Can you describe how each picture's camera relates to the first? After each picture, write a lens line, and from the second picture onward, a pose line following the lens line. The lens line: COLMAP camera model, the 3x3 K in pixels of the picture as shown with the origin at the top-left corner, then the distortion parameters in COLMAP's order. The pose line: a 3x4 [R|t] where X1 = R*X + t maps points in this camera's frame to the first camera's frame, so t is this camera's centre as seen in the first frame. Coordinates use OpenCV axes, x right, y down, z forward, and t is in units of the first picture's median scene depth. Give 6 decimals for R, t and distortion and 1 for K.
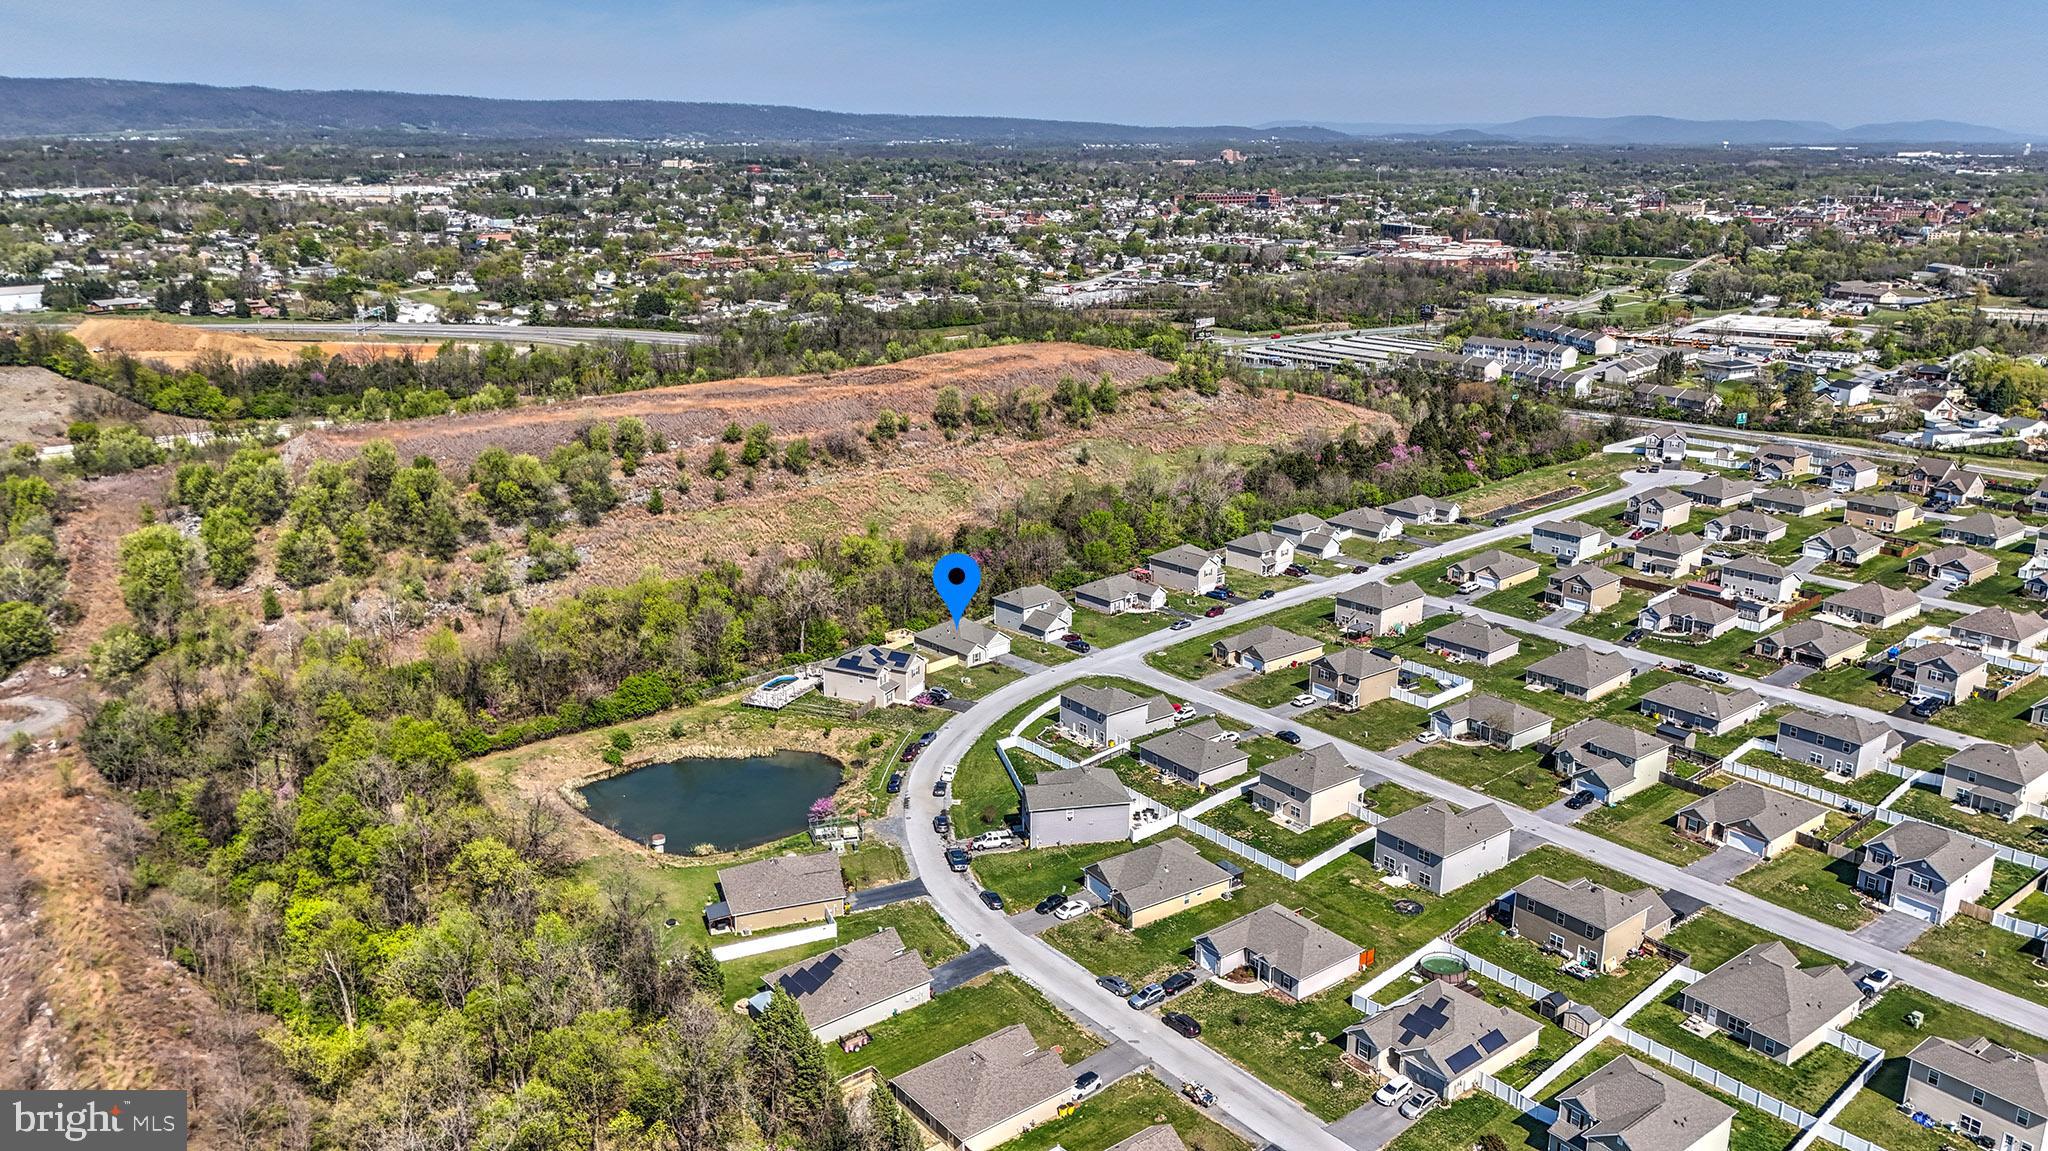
lens RADIAL K [[1488.0, 0, 1023.2], [0, 1488.0, 566.8], [0, 0, 1]] dist [0.102065, -0.172174]
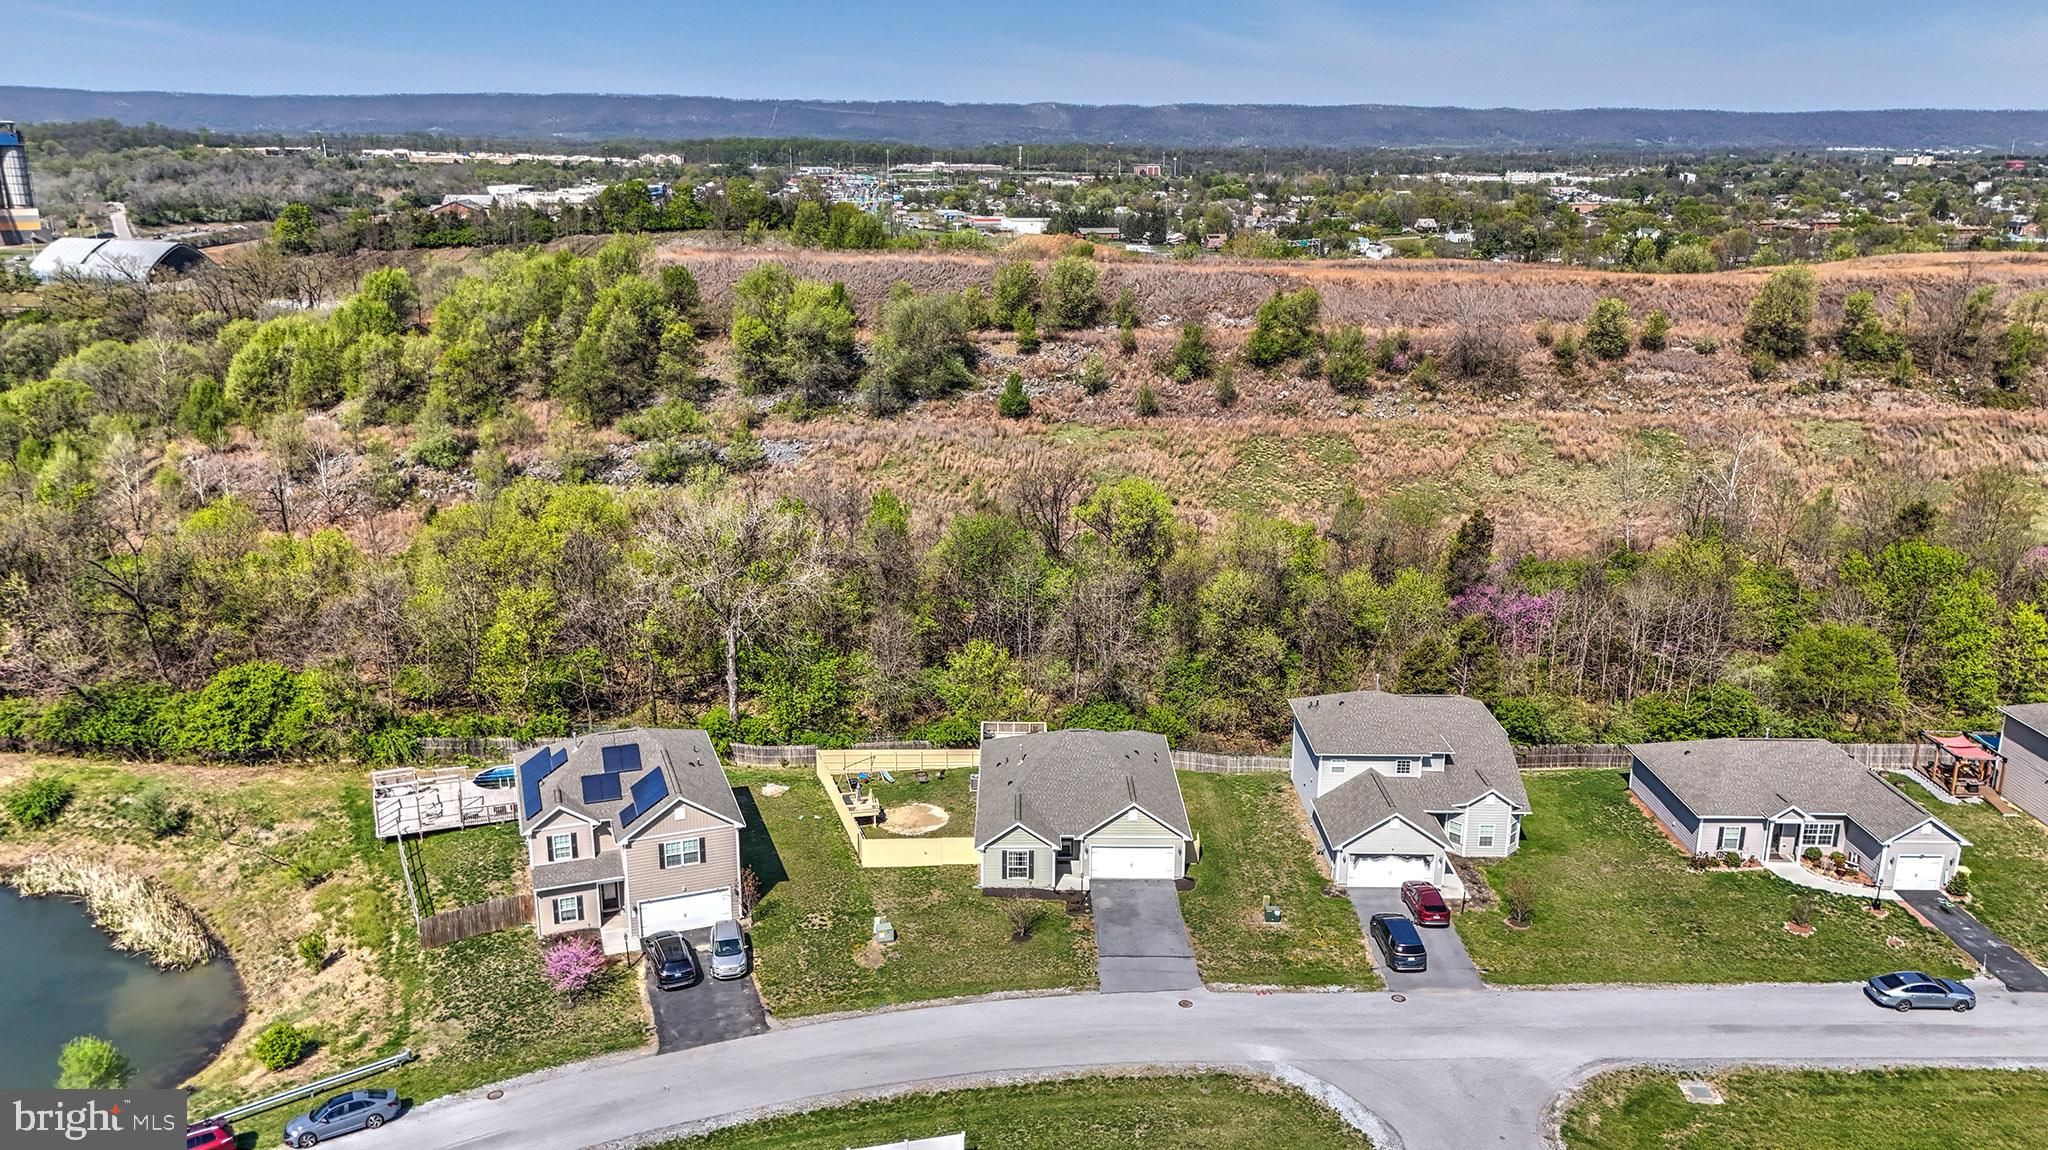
lens RADIAL K [[1515.0, 0, 1031.6], [0, 1515.0, 587.7], [0, 0, 1]] dist [0.068533, -0.051503]
pose [[0.737652, 0.181334, -0.650375, 0.173295], [-0.183486, 0.980847, 0.065365, -0.016981], [0.649771, 0.071118, 0.756796, 0.793000]]
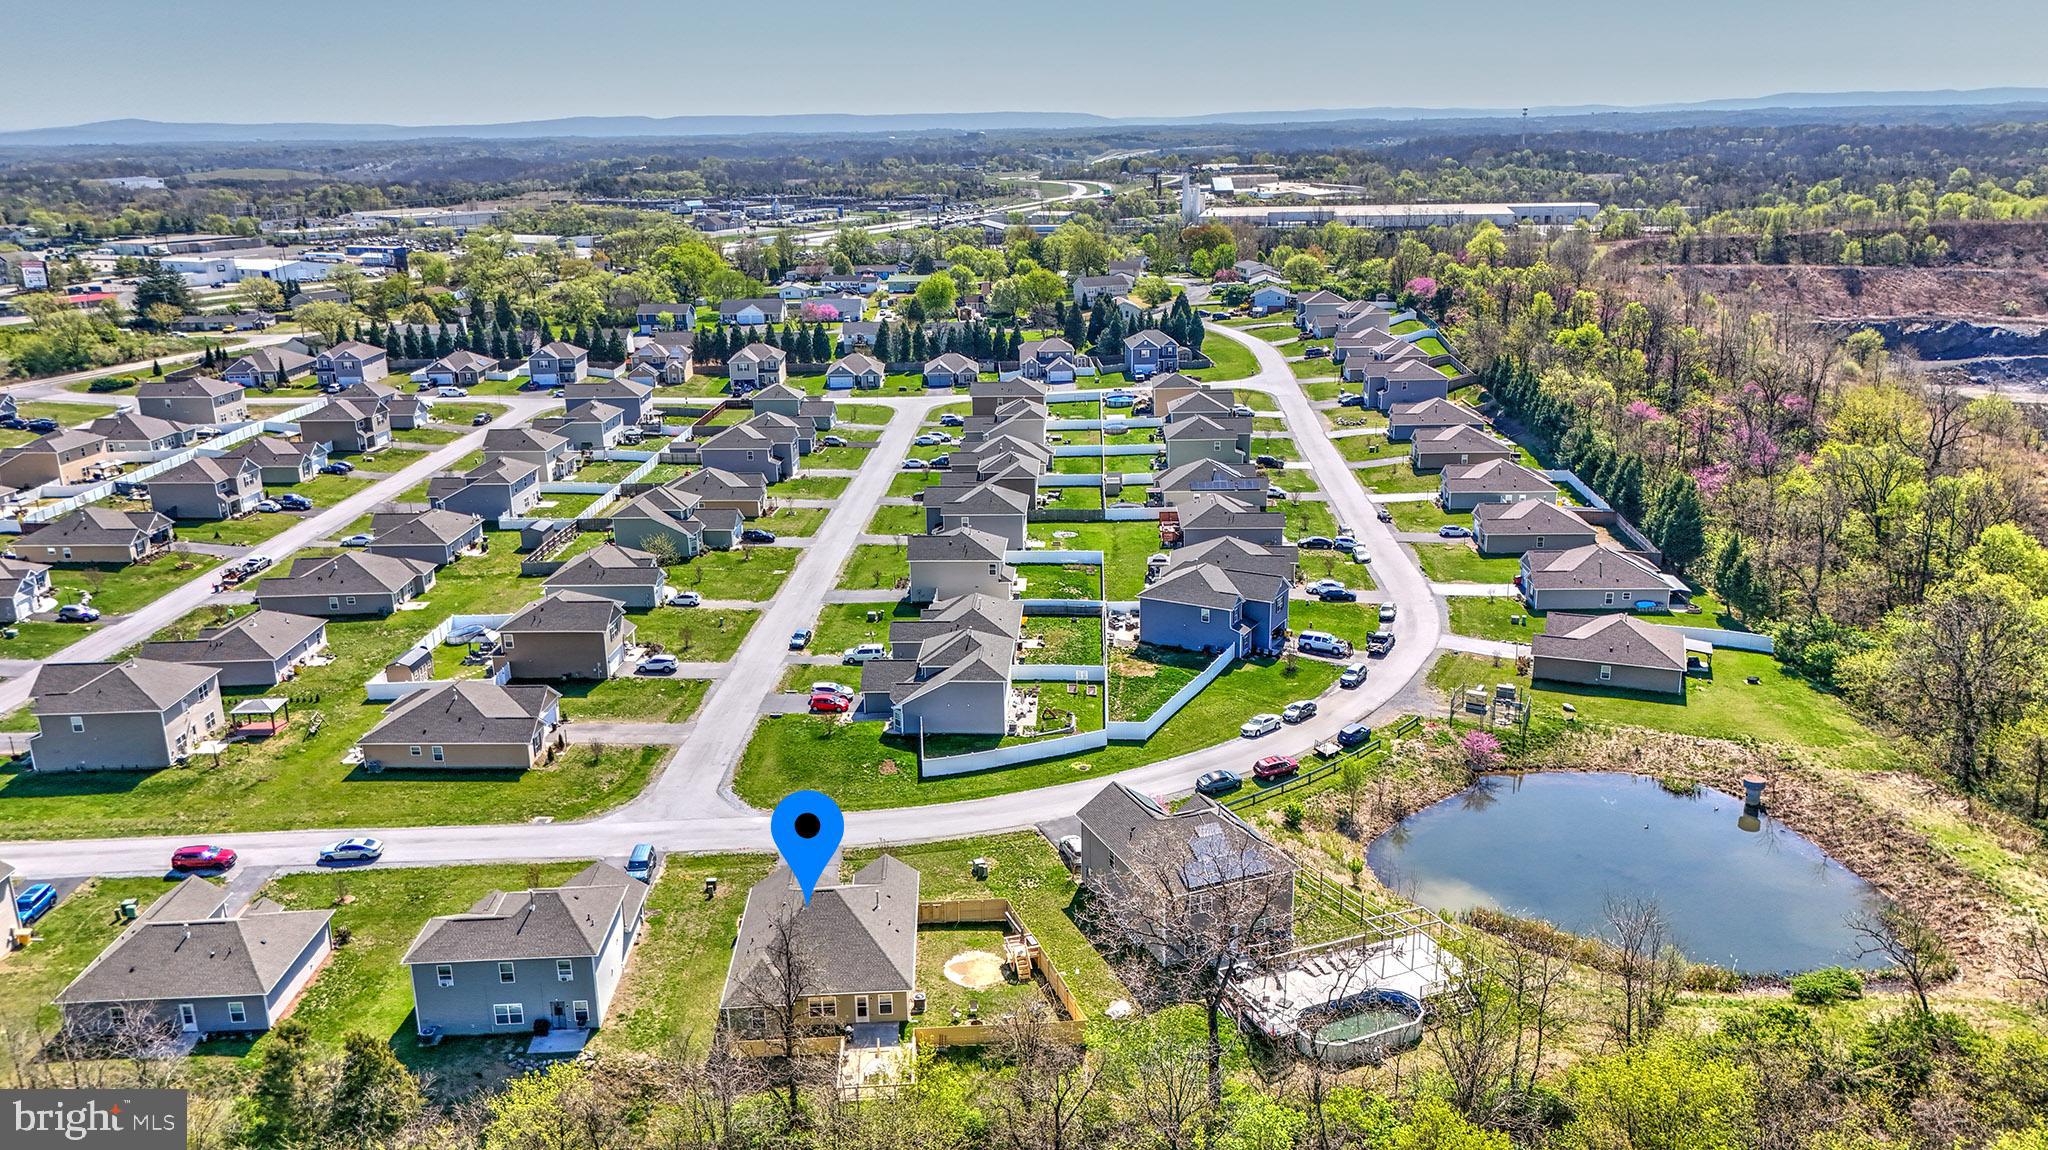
lens RADIAL K [[1488.0, 0, 1023.2], [0, 1488.0, 566.3], [0, 0, 1]] dist [0.102065, -0.172174]
pose [[-0.763089, -0.173748, 0.622501, -0.314357], [0.185254, 0.863966, 0.468235, -0.212310], [-0.619174, 0.472626, -0.627095, 1.246156]]
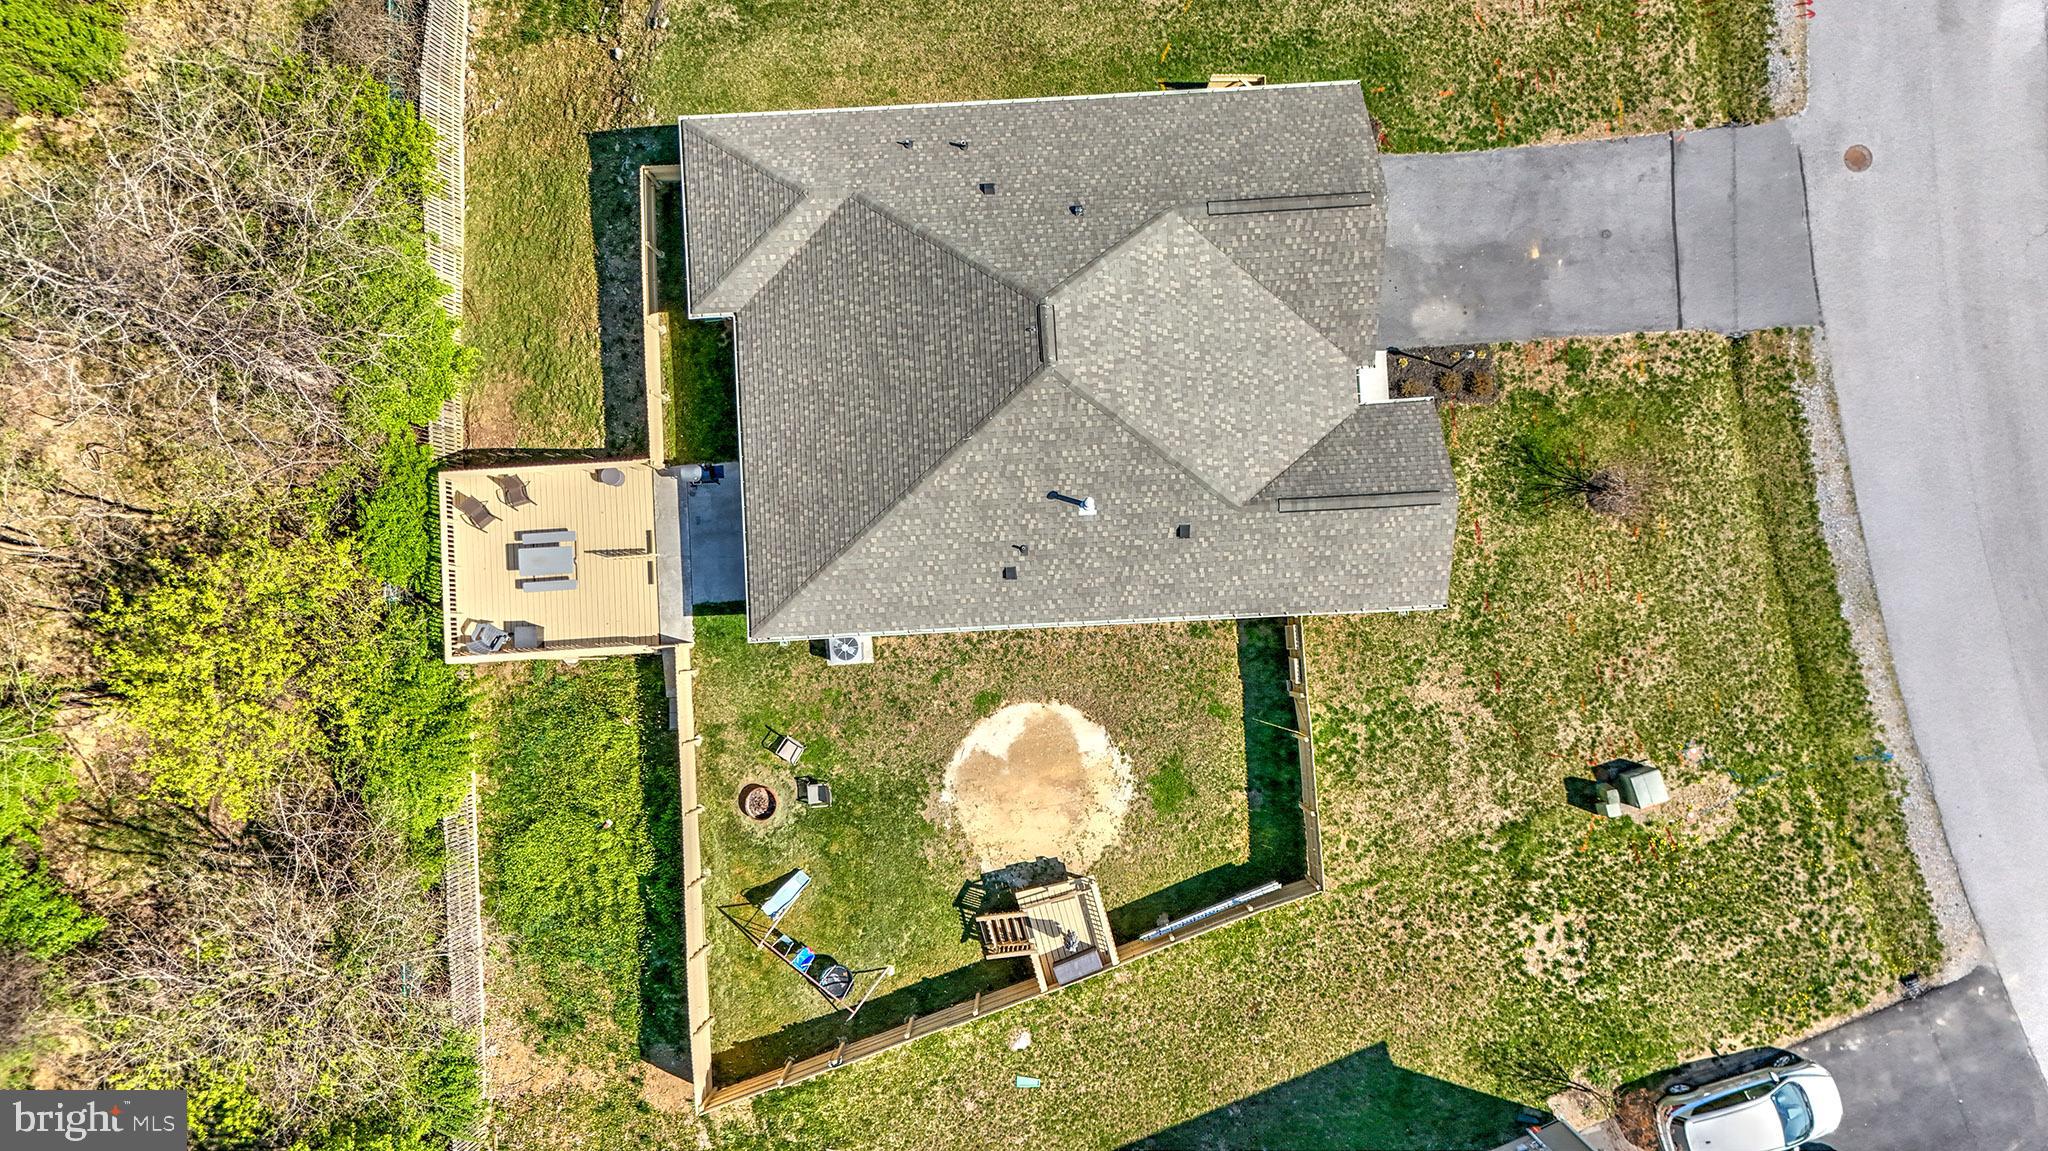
lens RADIAL K [[1488.0, 0, 1023.2], [0, 1488.0, 566.8], [0, 0, 1]] dist [0.102065, -0.172174]
pose [[0.645294, -0.763668, 0.020164, -0.061265], [0.217627, 0.209066, 0.953378, -0.074075], [-0.732281, -0.610821, 0.301103, 1.024838]]
